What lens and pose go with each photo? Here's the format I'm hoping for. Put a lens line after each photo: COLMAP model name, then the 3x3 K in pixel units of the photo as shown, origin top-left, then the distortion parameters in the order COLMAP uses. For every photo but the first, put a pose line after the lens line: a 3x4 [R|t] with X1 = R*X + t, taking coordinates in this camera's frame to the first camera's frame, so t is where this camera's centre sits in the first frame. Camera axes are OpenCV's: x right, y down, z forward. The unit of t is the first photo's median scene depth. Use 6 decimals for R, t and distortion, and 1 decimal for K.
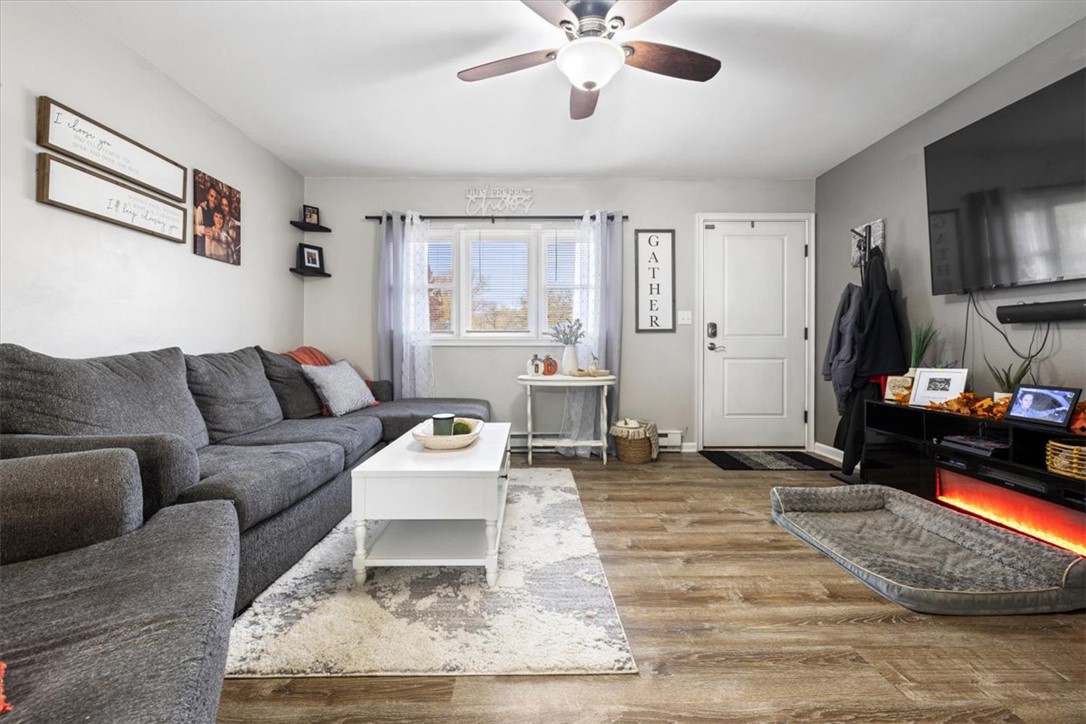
lens RADIAL K [[456.0, 0, 535.3], [0, 456.0, 348.5], [0, 0, 1]] dist [0.000038, -0.000173]
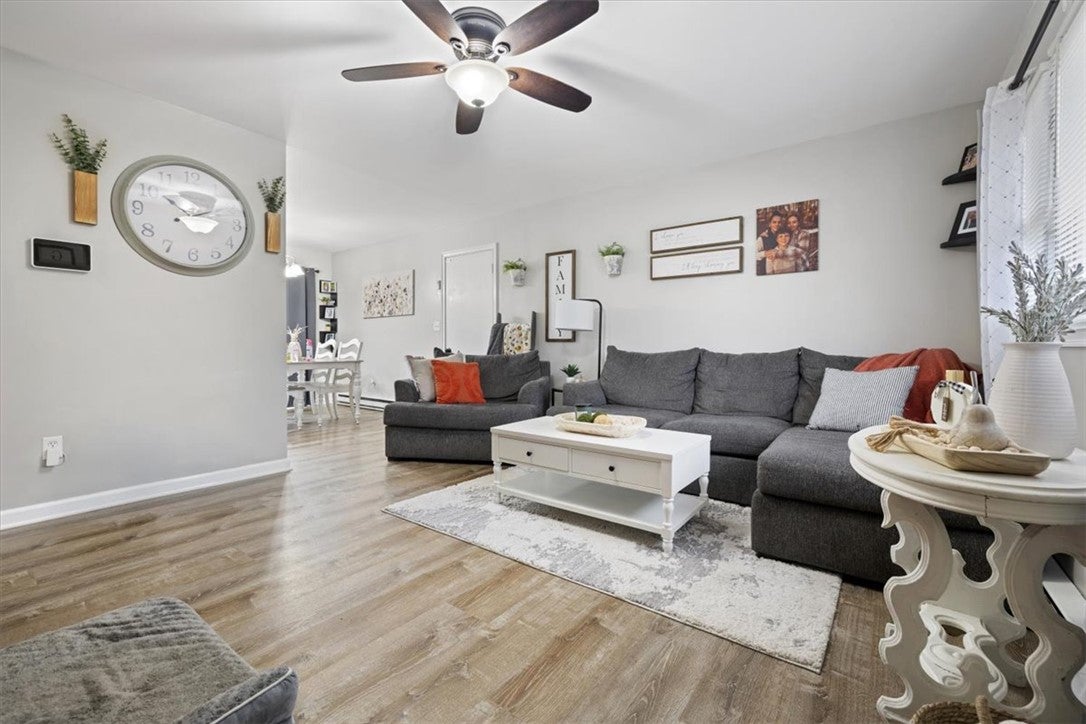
lens RADIAL K [[456.0, 0, 535.3], [0, 456.0, 348.5], [0, 0, 1]] dist [0.000038, -0.000173]
pose [[-0.617073, -0.000881, -0.786905, 0.602226], [-0.009128, 0.999940, 0.006039, -0.003463], [0.786853, 0.010909, -0.617045, 1.205355]]
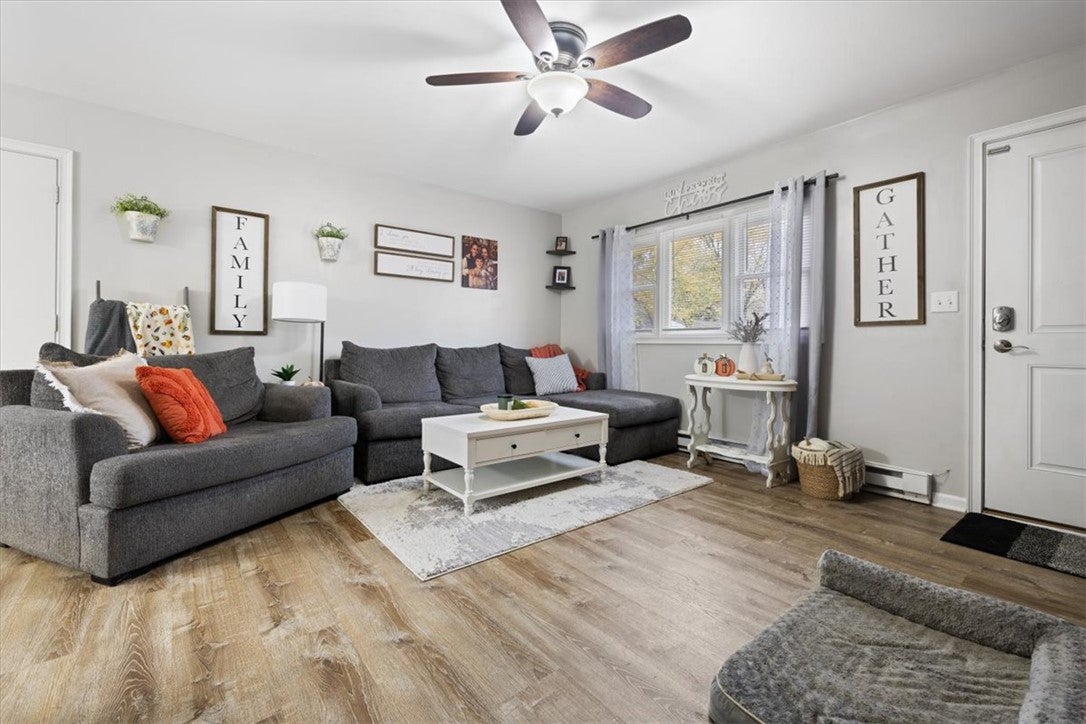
lens RADIAL K [[456.9, 0, 534.5], [0, 456.9, 343.3], [0, 0, 1]] dist [-0.001541, -0.000012]
pose [[0.610585, 0.002318, -0.791947, 0.664442], [-0.010052, 0.999938, -0.004823, 0.001317], [0.791887, 0.010905, 0.610571, 0.186428]]
